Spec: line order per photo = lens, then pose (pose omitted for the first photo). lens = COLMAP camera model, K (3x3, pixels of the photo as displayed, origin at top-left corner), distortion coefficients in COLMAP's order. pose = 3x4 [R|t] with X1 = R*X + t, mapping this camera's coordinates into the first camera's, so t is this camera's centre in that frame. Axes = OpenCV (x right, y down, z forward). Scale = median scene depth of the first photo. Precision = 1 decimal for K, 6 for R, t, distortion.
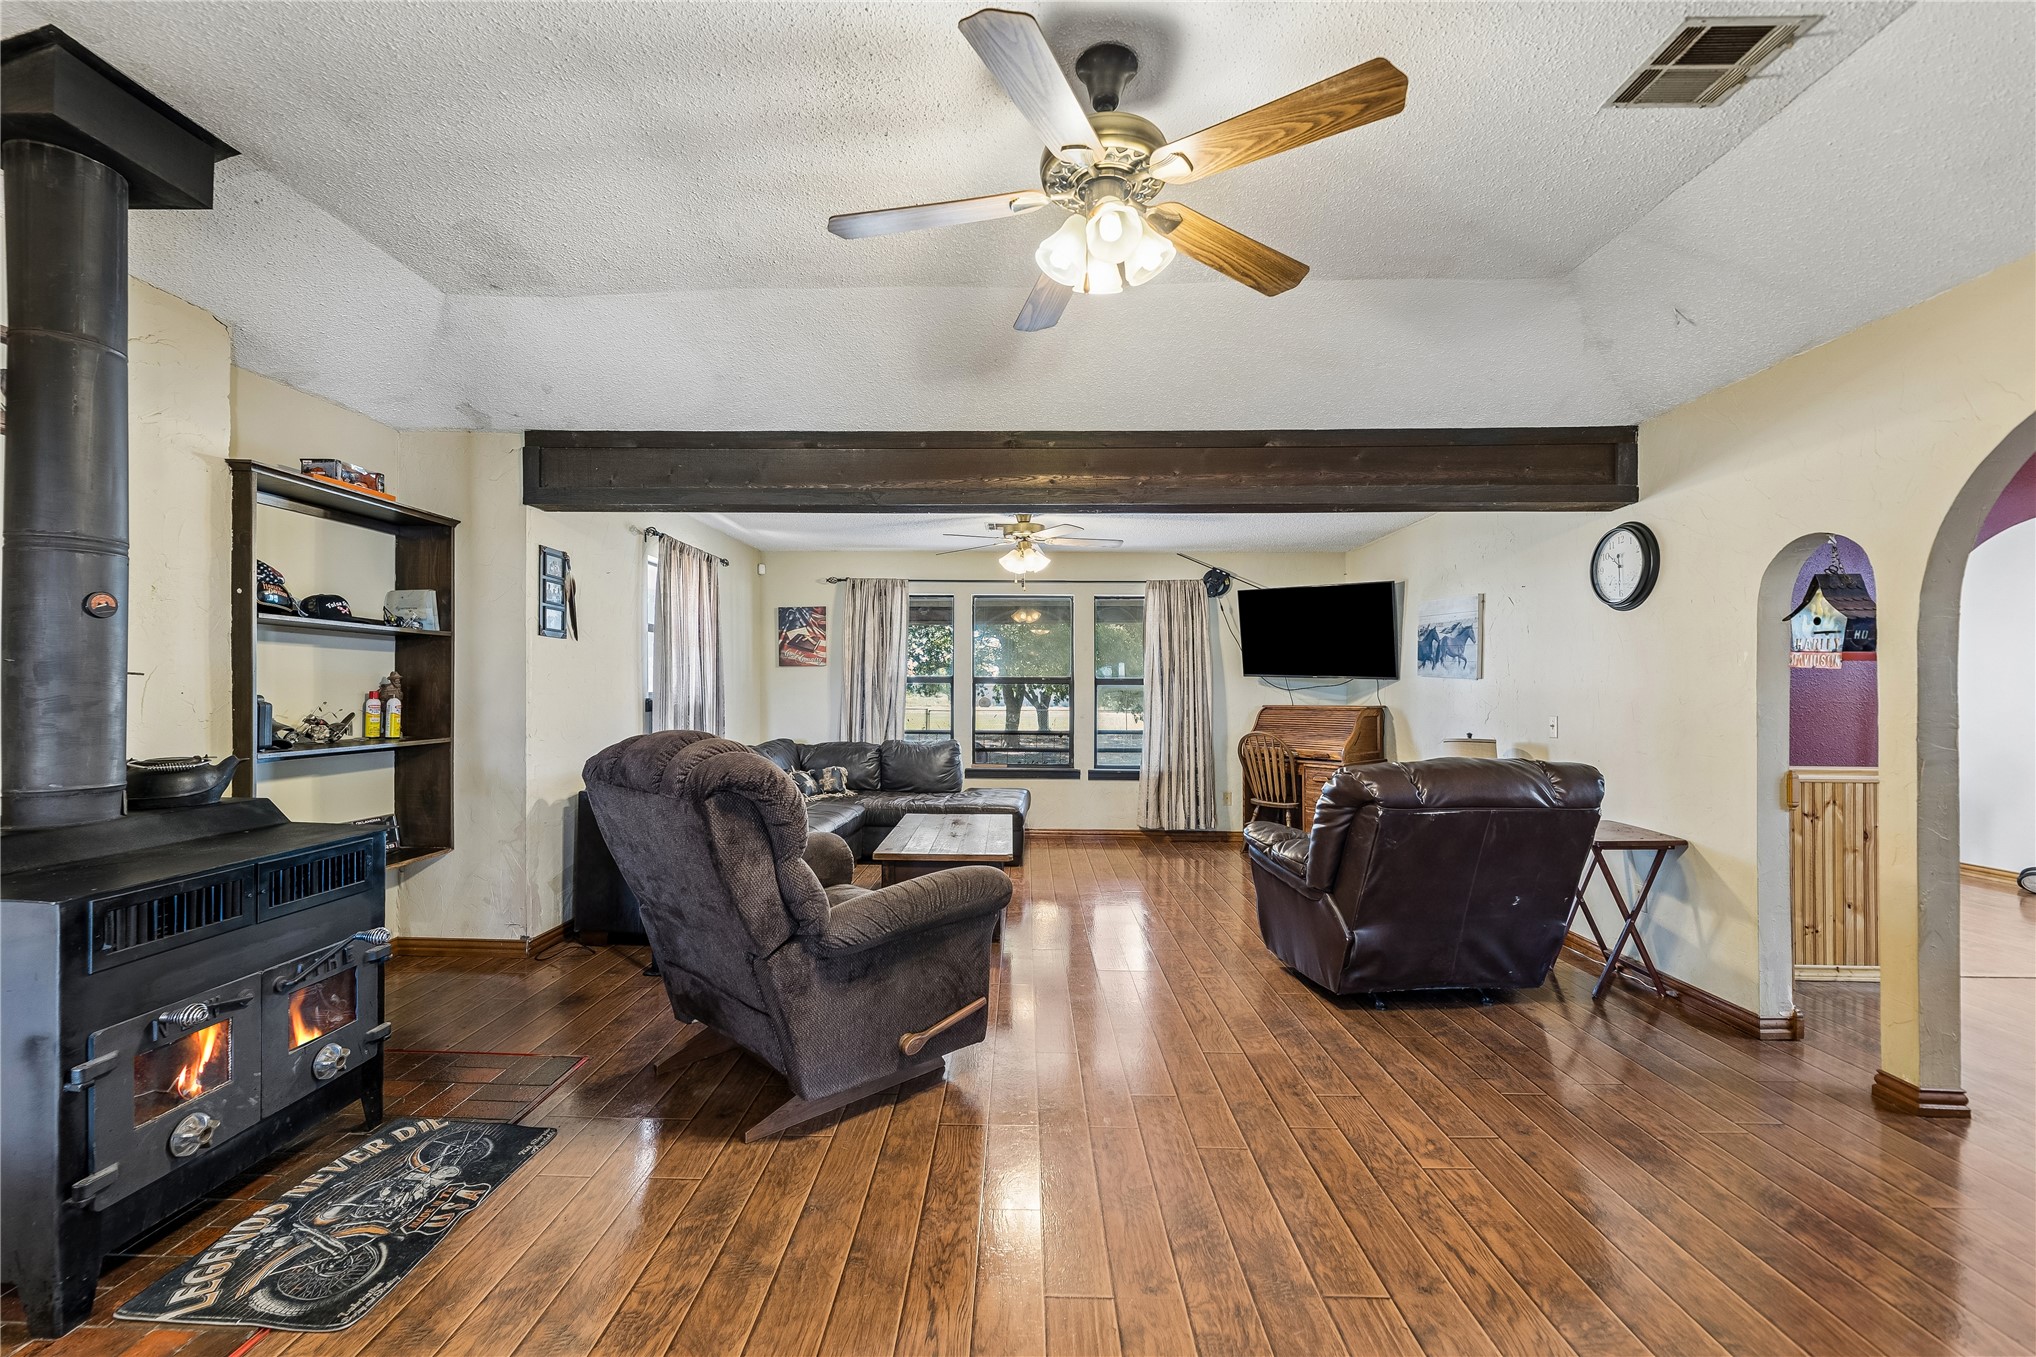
lens RADIAL K [[839.2, 0, 997.3], [0, 839.2, 683.0], [0, 0, 1]] dist [-0.003125, 0.000324]
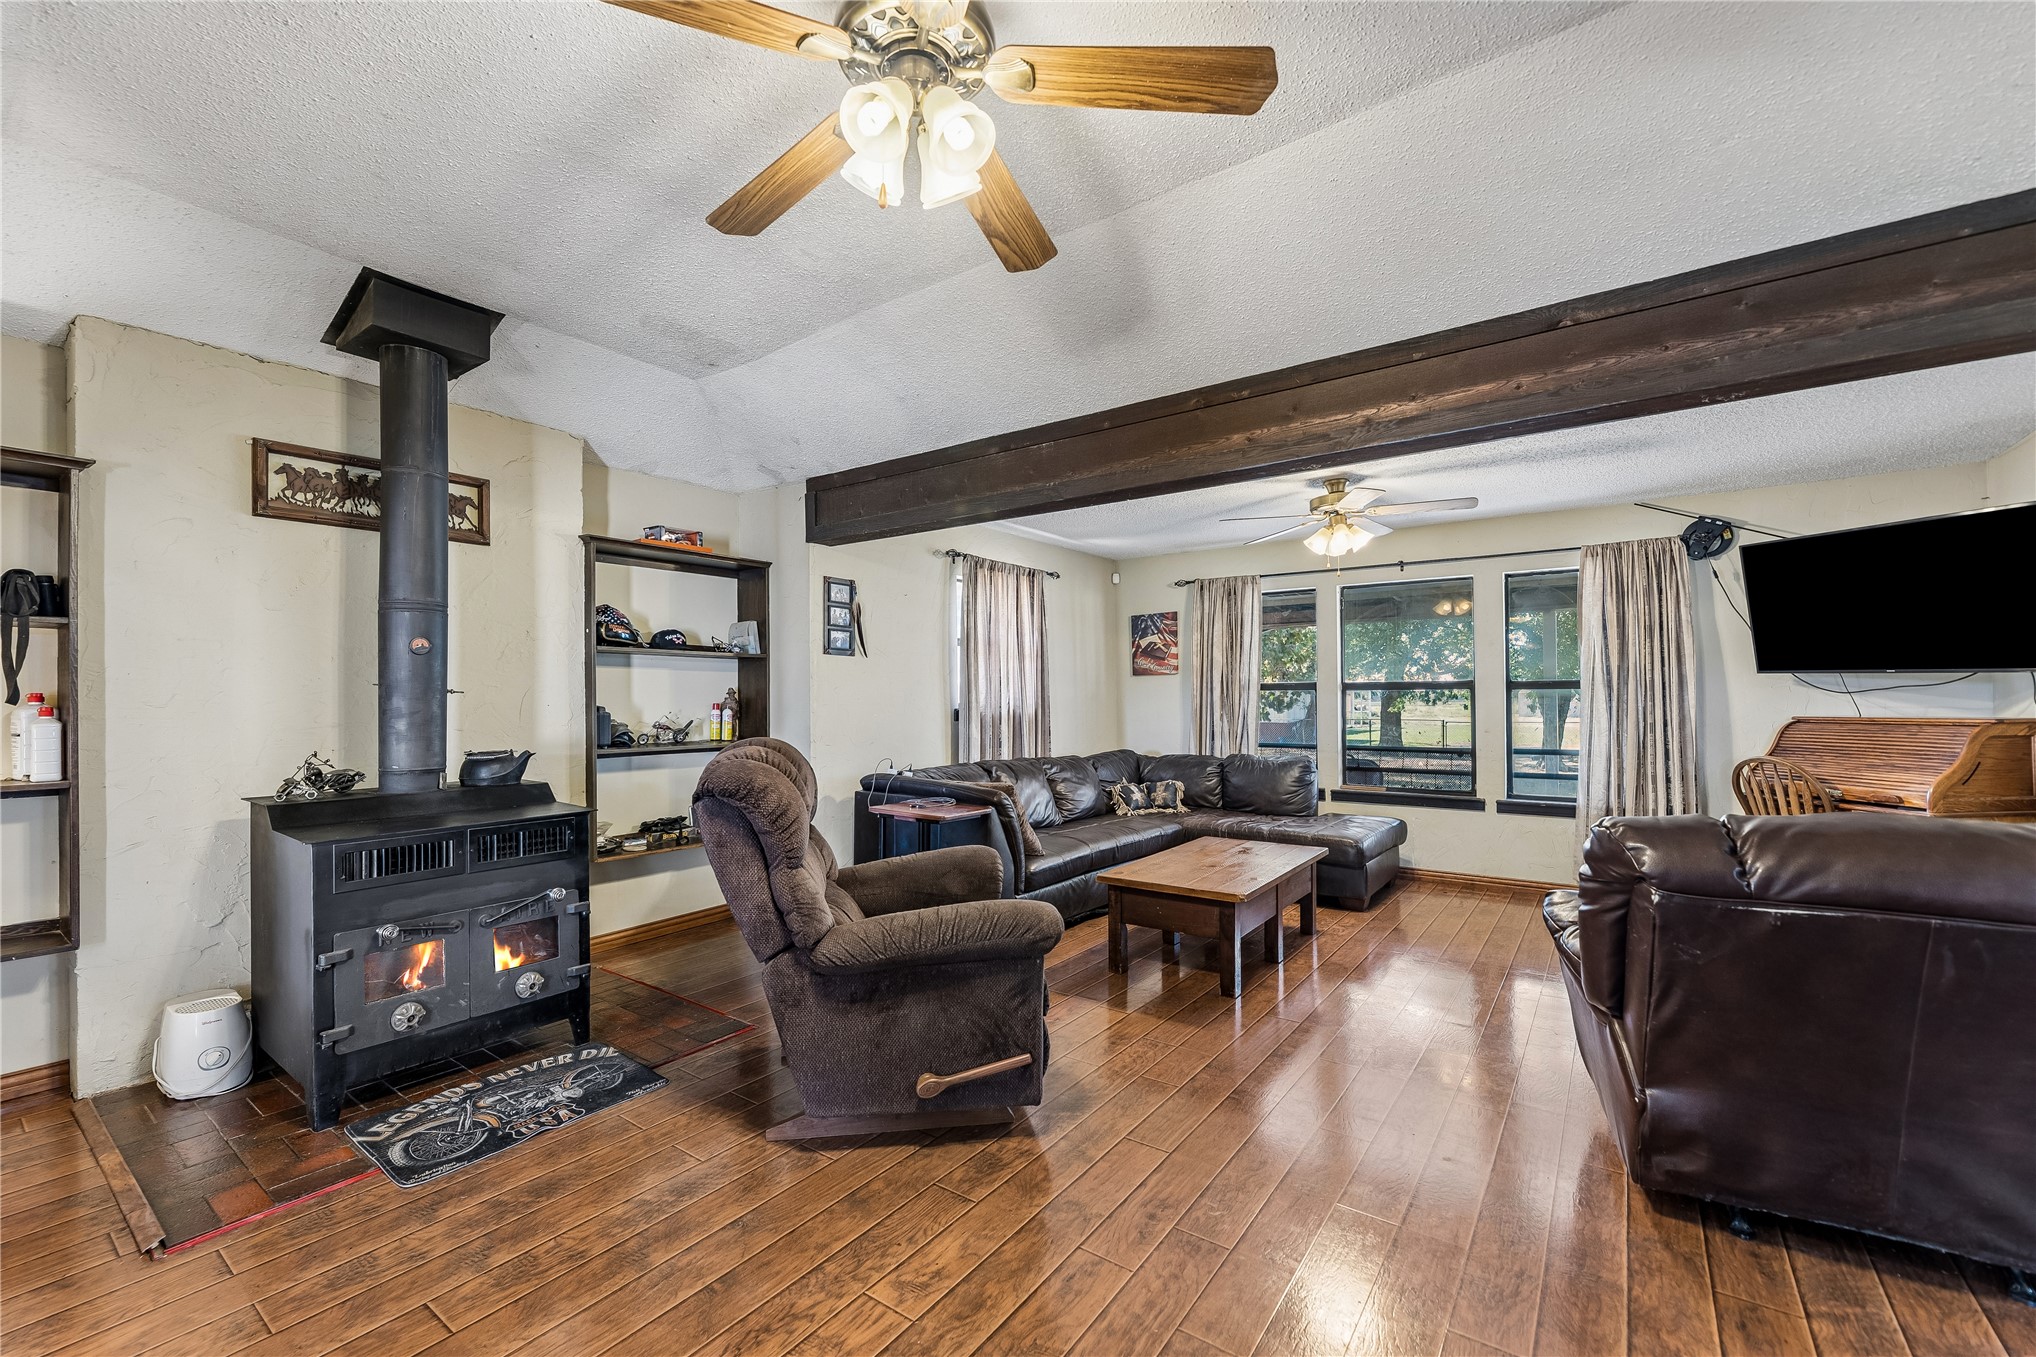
lens RADIAL K [[839.2, 0, 1004.2], [0, 839.2, 690.4], [0, 0, 1]] dist [-0.003125, 0.000324]
pose [[0.820743, -0.014984, -0.571101, 0.326184], [0.013060, 0.999887, -0.007465, 0.005074], [0.571149, -0.001331, 0.820846, 0.196985]]
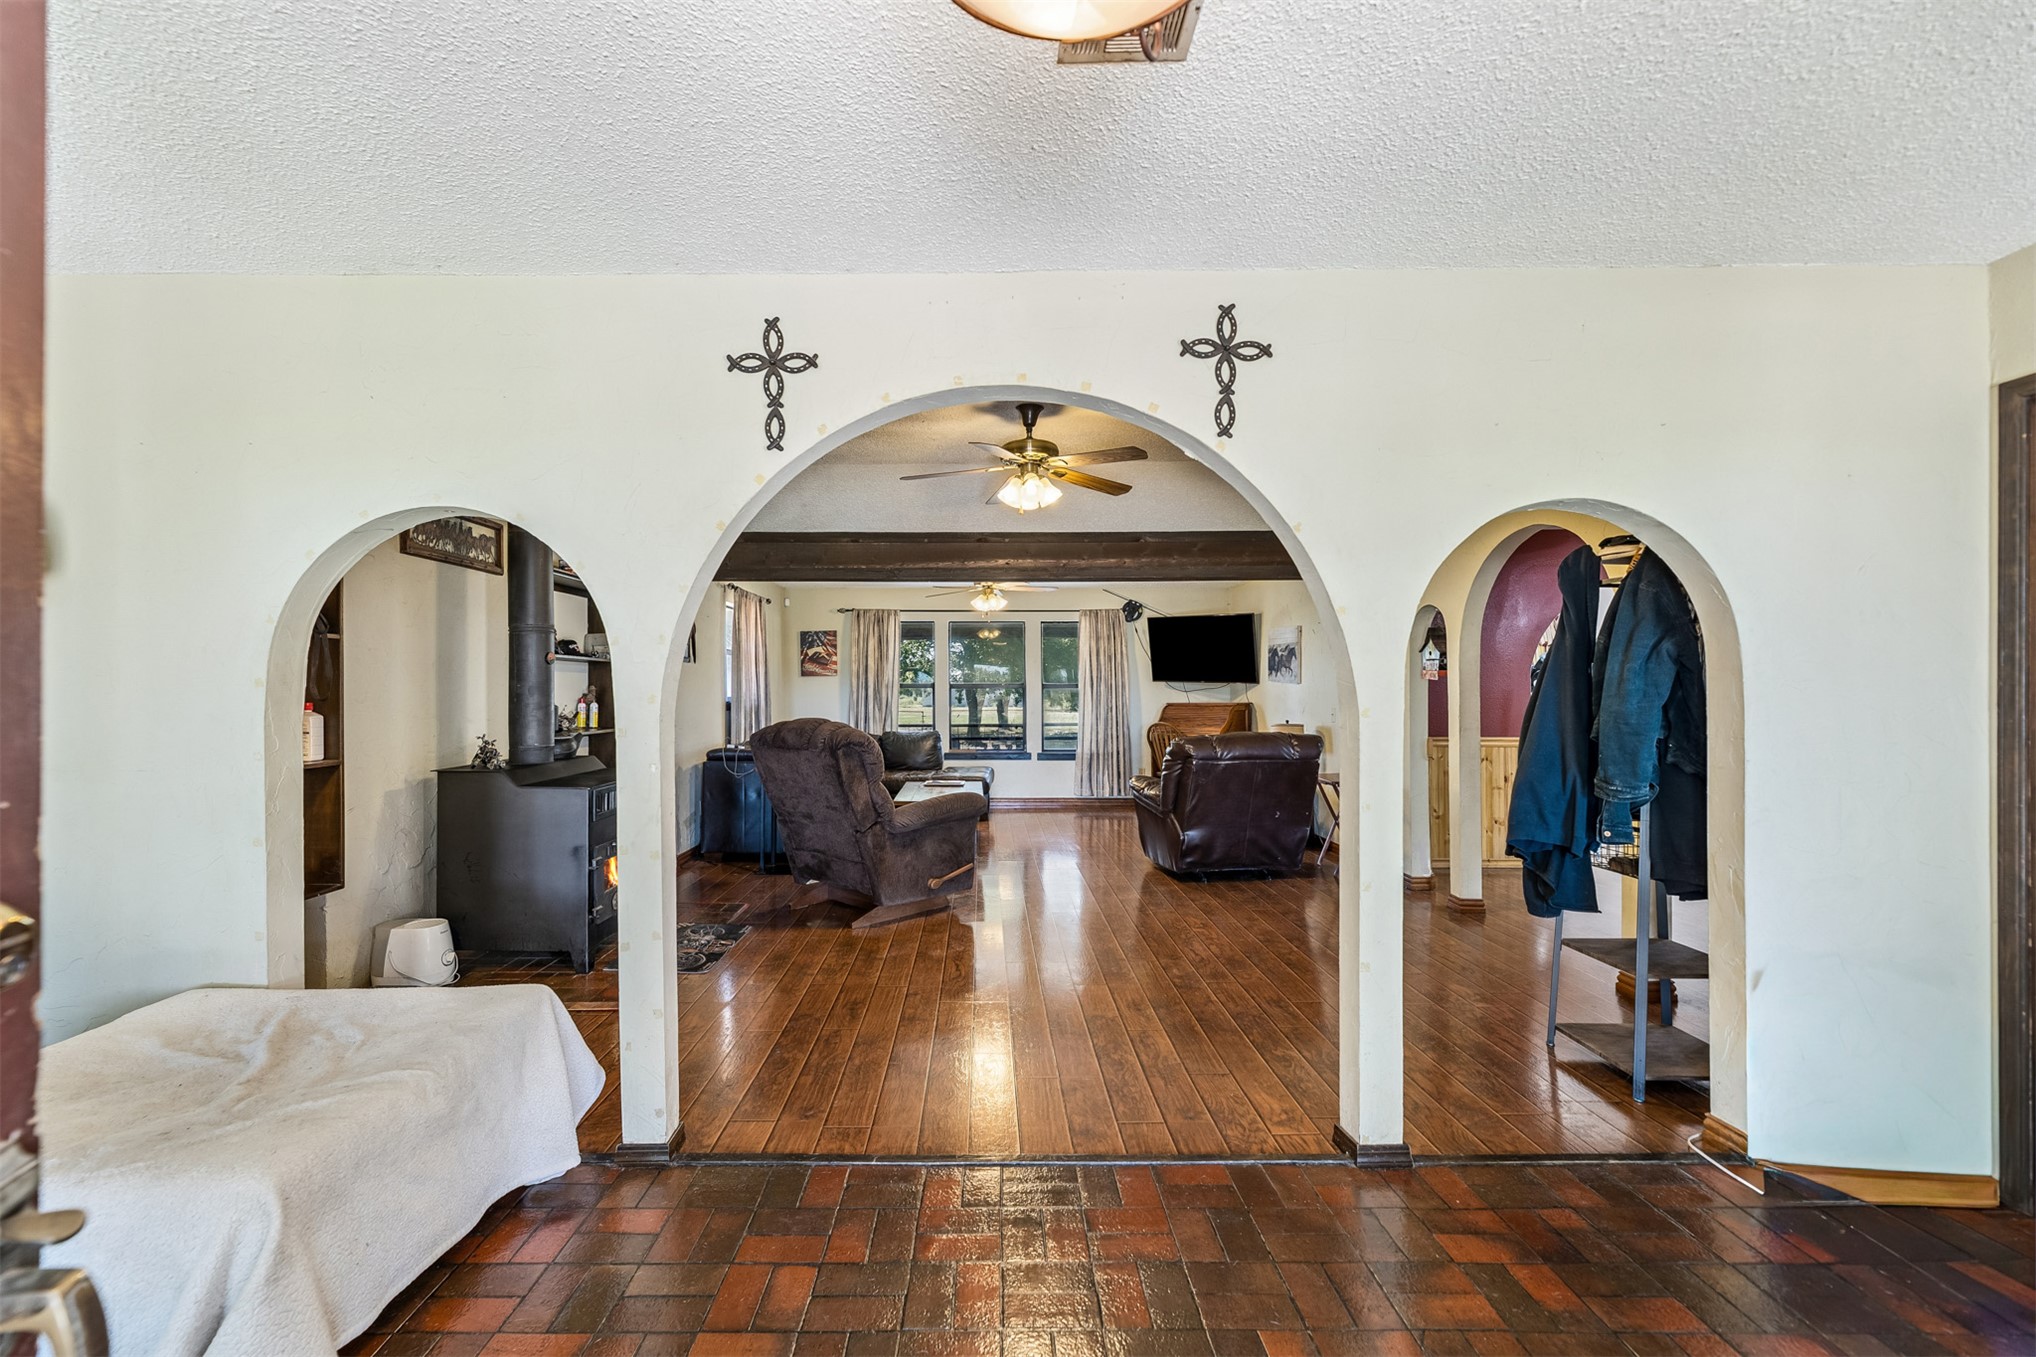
lens RADIAL K [[839.2, 0, 979.5], [0, 839.2, 683.4], [0, 0, 1]] dist [-0.003125, 0.000324]
pose [[0.999594, -0.007373, 0.027523, -0.033066], [0.007386, 0.999973, -0.000365, -0.011668], [-0.027519, 0.000569, 0.999621, -0.584934]]
